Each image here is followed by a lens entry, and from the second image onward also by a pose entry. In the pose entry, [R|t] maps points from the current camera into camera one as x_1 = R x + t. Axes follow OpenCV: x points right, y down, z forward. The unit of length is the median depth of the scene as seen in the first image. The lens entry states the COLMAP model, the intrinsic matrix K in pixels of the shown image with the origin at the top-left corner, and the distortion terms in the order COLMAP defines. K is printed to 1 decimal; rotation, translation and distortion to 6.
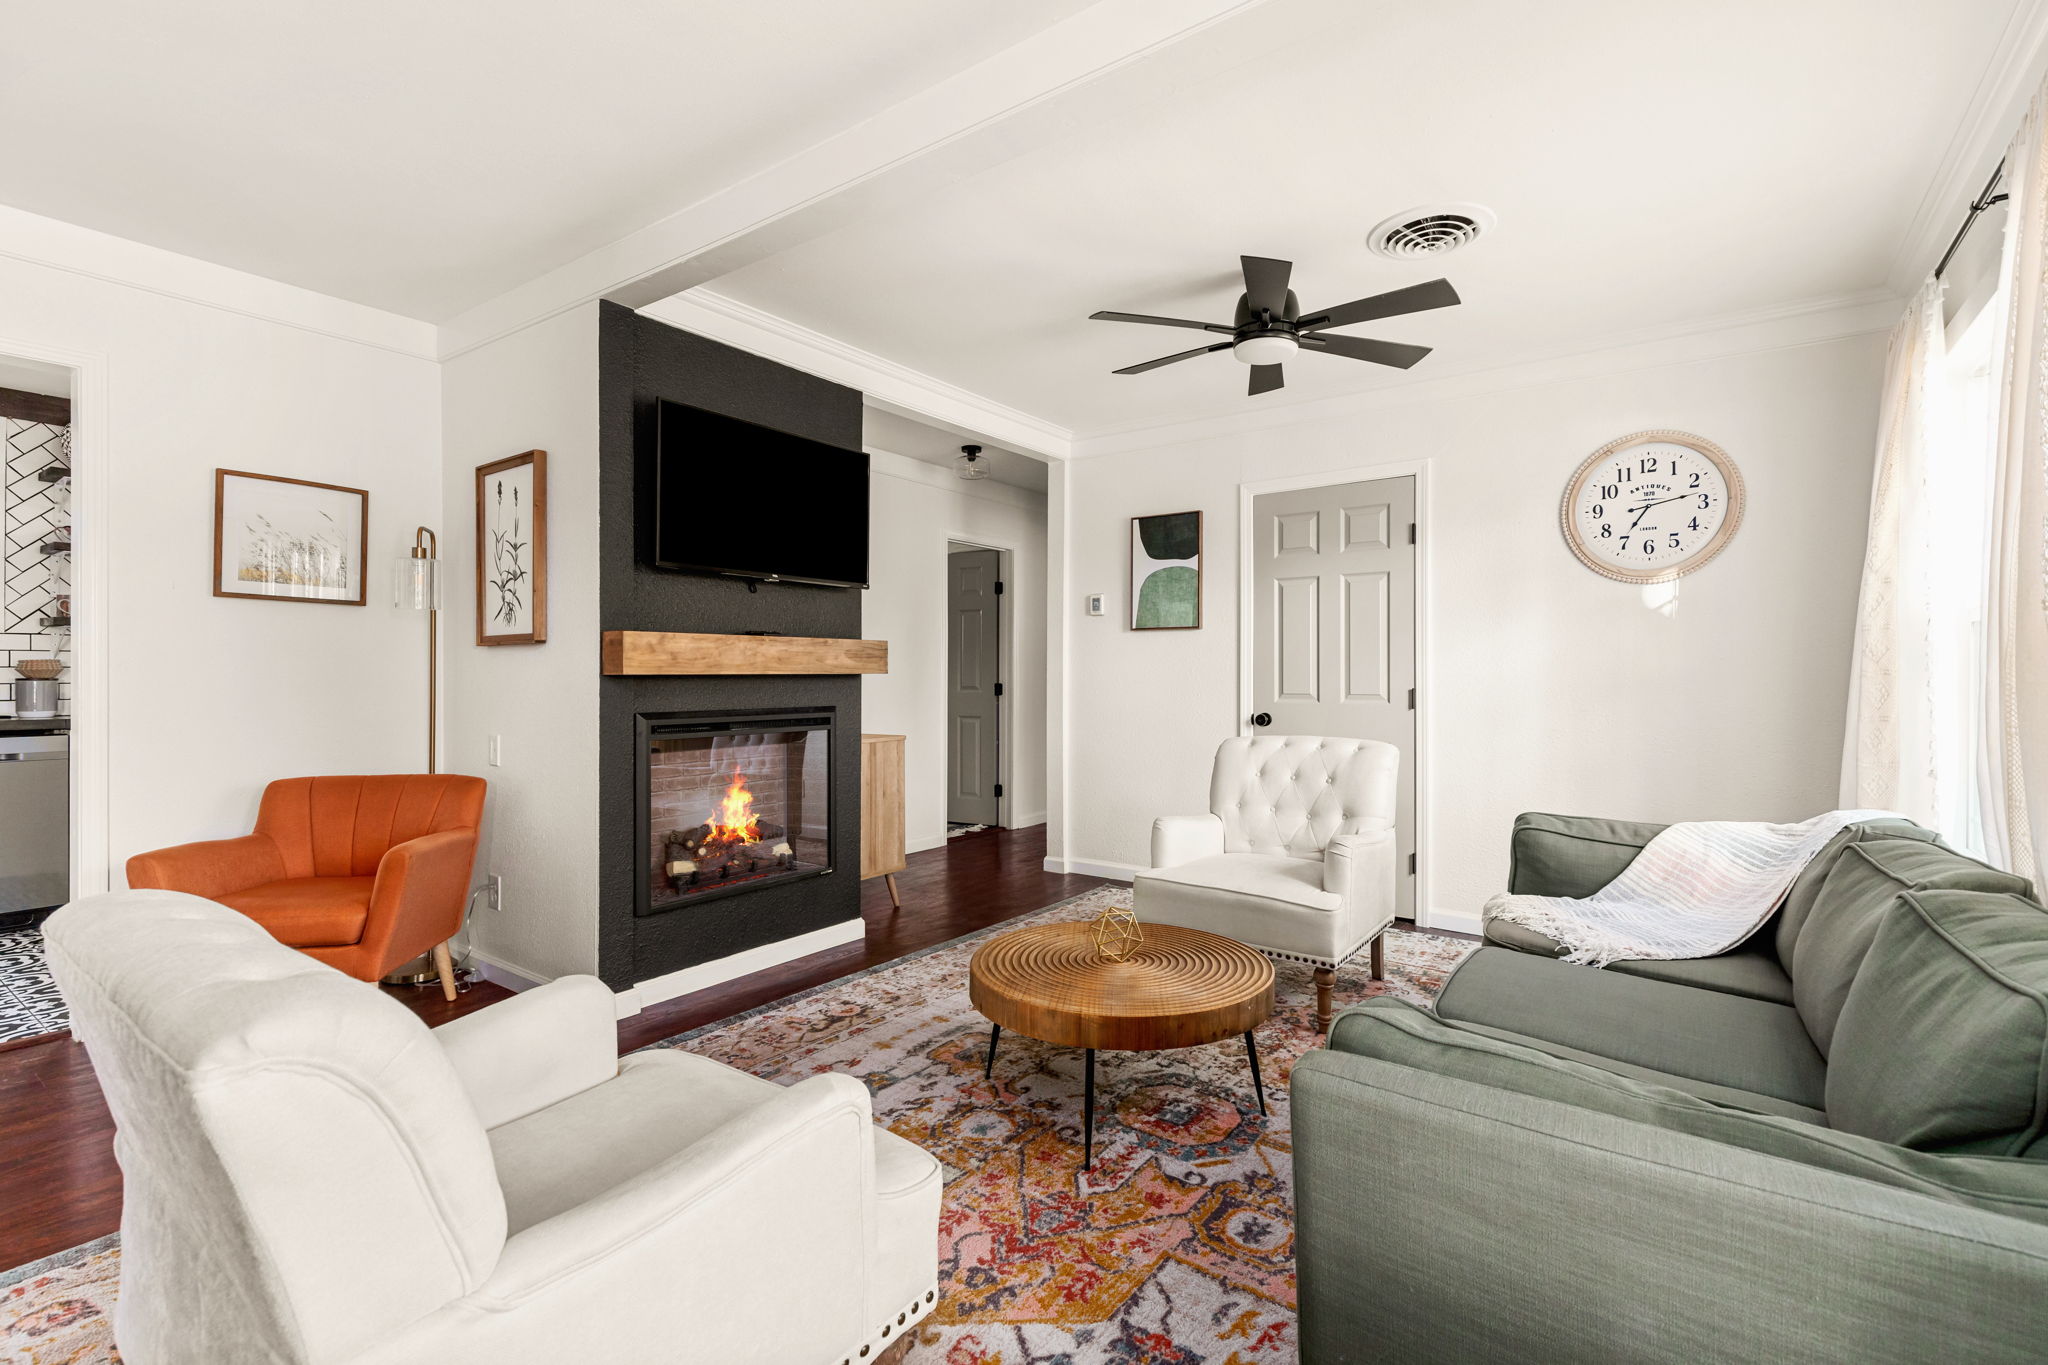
lens RADIAL K [[926.9, 0, 1034.6], [0, 926.9, 673.6], [0, 0, 1]] dist [0.004767, 0.000359]
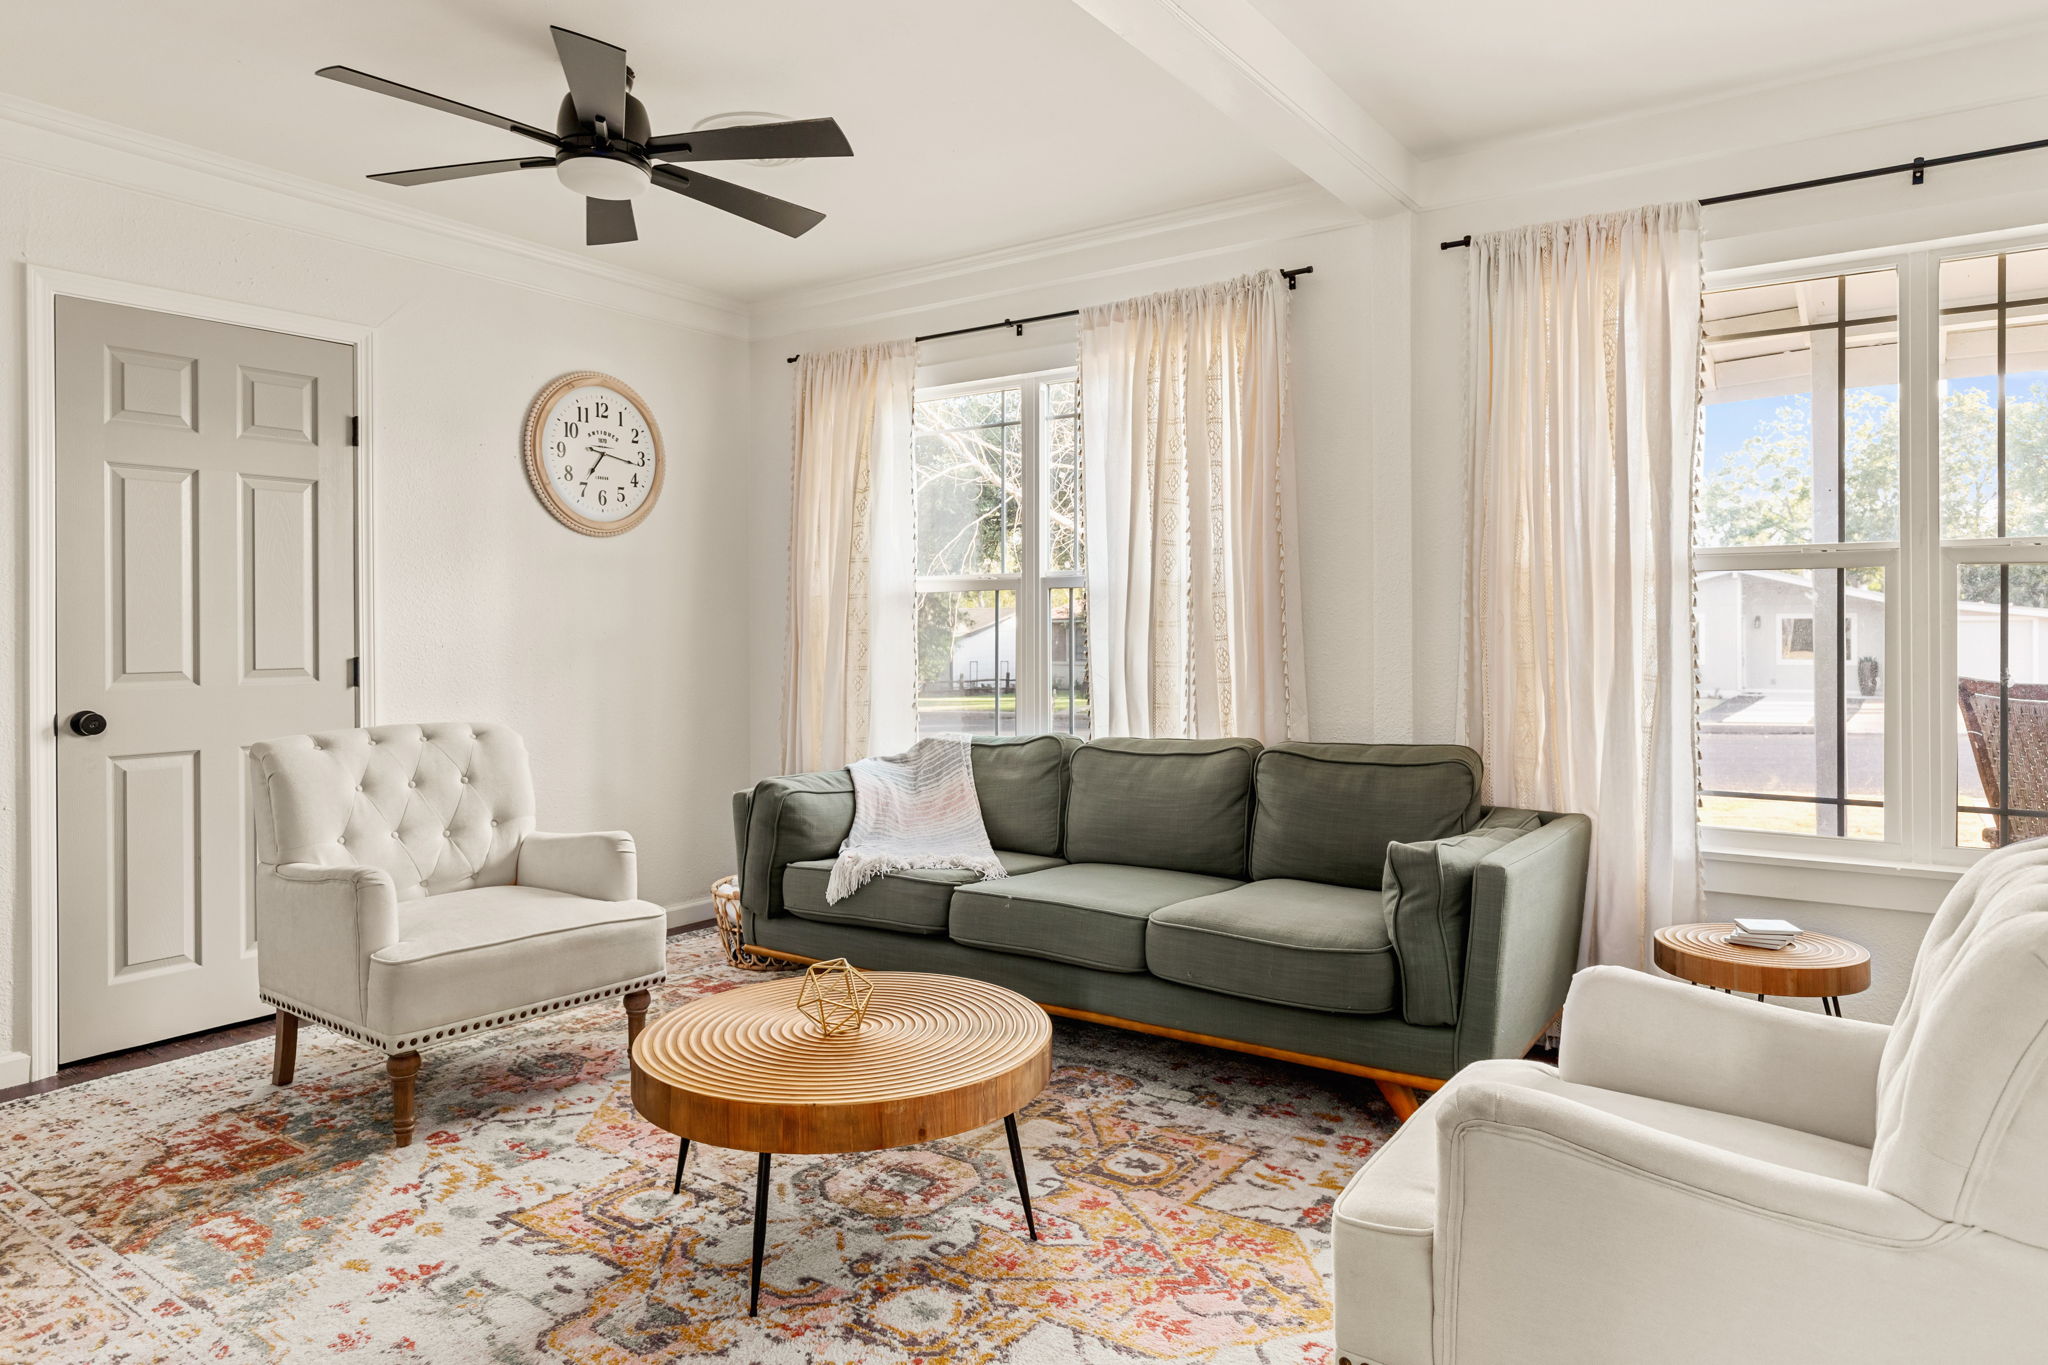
lens RADIAL K [[1250.0, 0, 1060.6], [0, 1250.0, 624.1], [0, 0, 1]] dist [0.001886, -0.002026]
pose [[-0.027023, 0.004808, 0.999623, -0.704004], [0.004460, 0.999979, -0.004689, -0.002159], [-0.999625, 0.004331, -0.027044, 0.673649]]
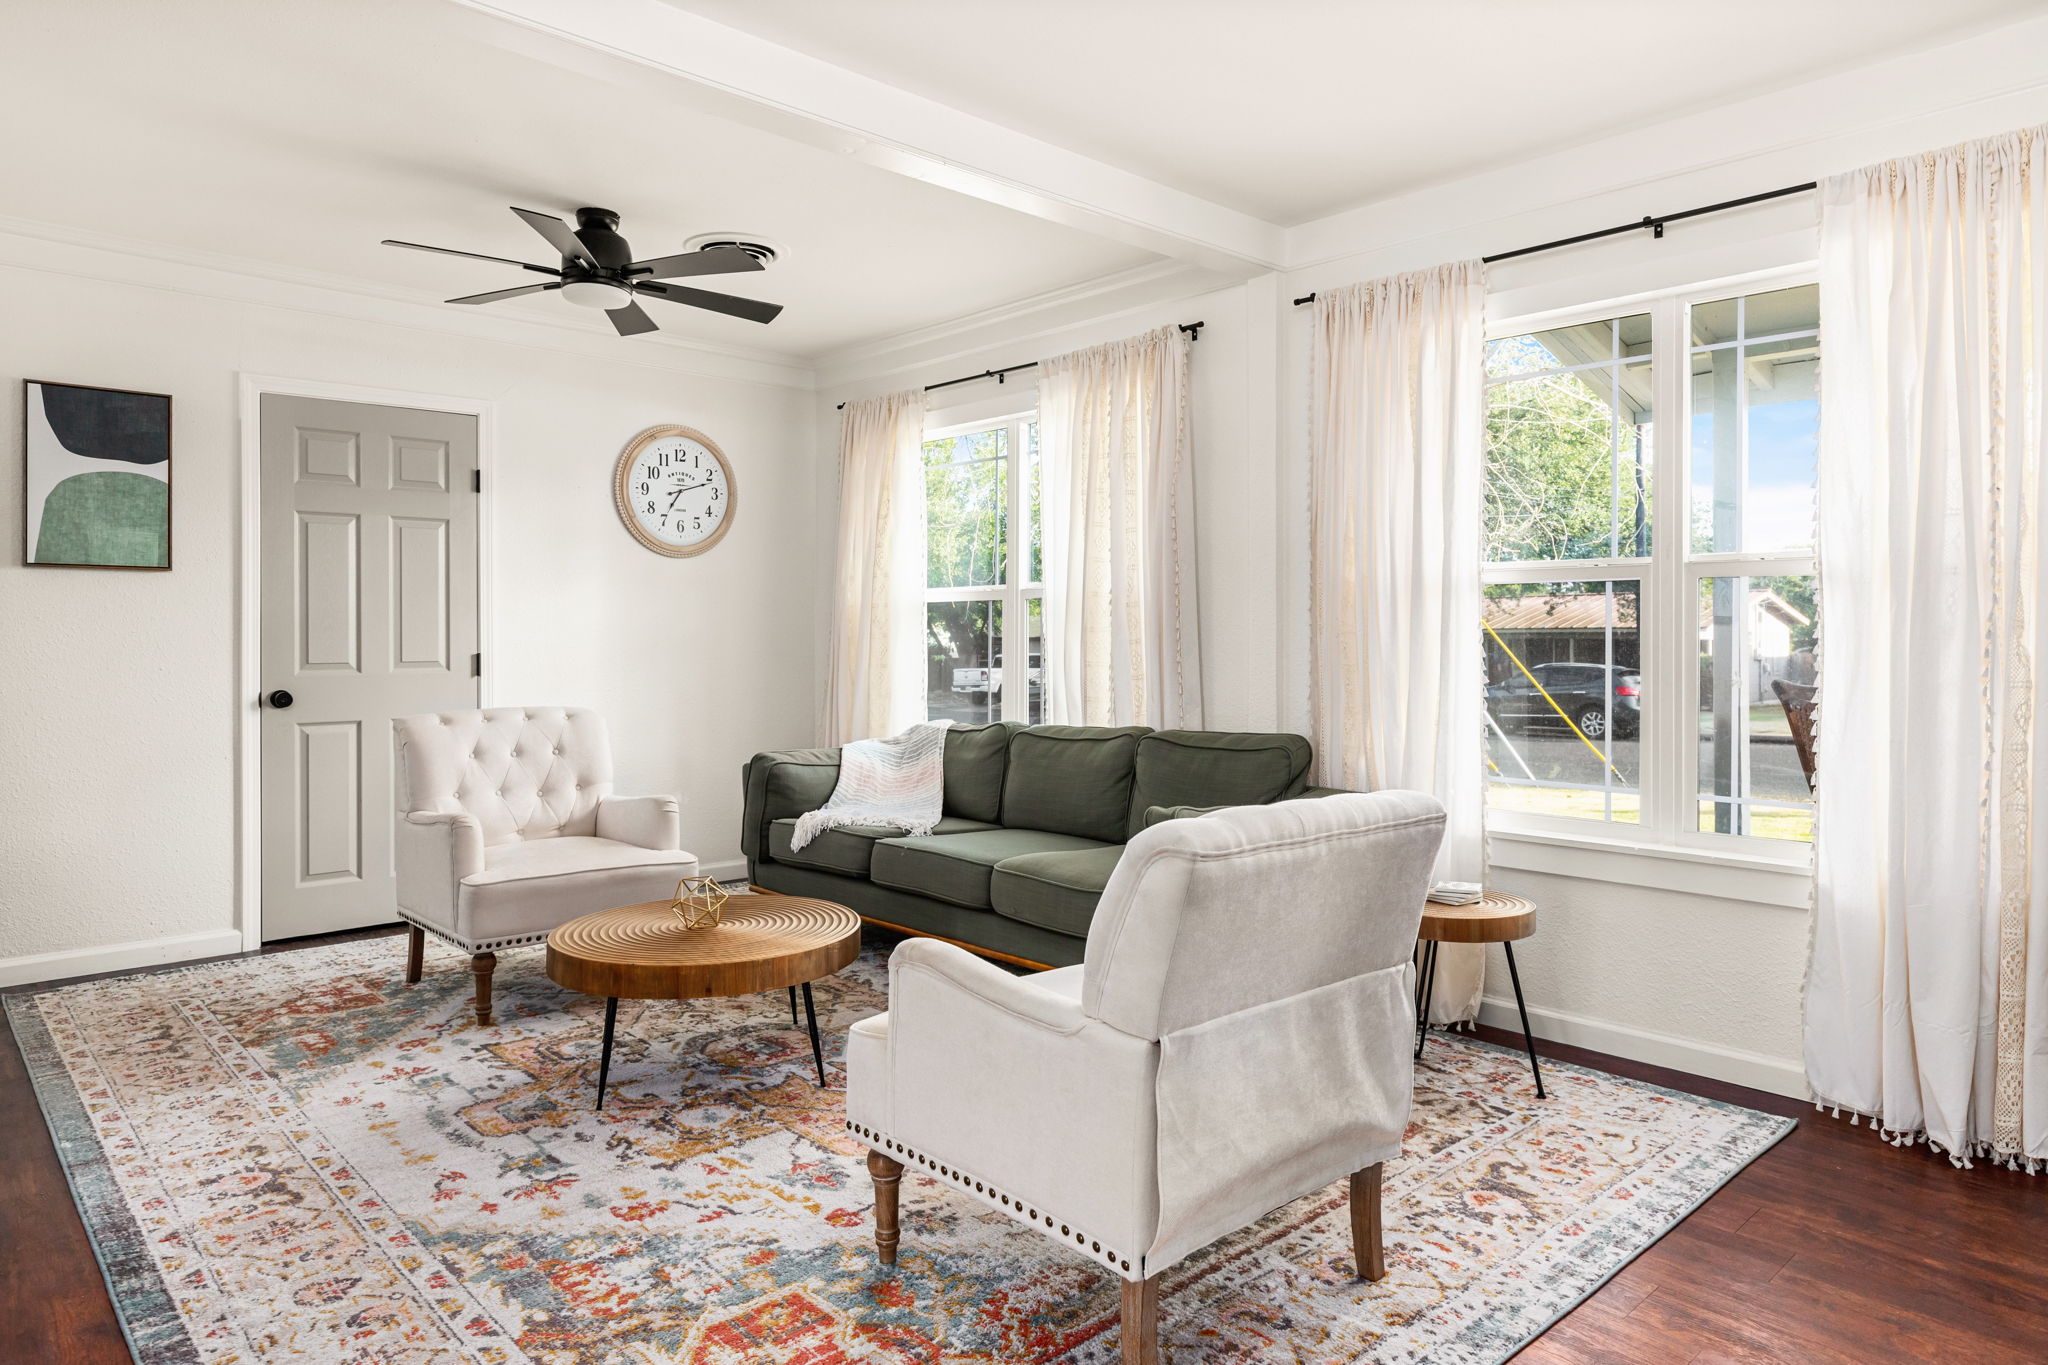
lens RADIAL K [[1250.0, 0, 1060.5], [0, 1250.0, 629.6], [0, 0, 1]] dist [0.001886, -0.002026]
pose [[0.177093, 0.004346, 0.984184, -0.910398], [0.001566, 0.999988, -0.004698, -0.000519], [-0.984193, 0.002373, 0.177084, 0.307836]]
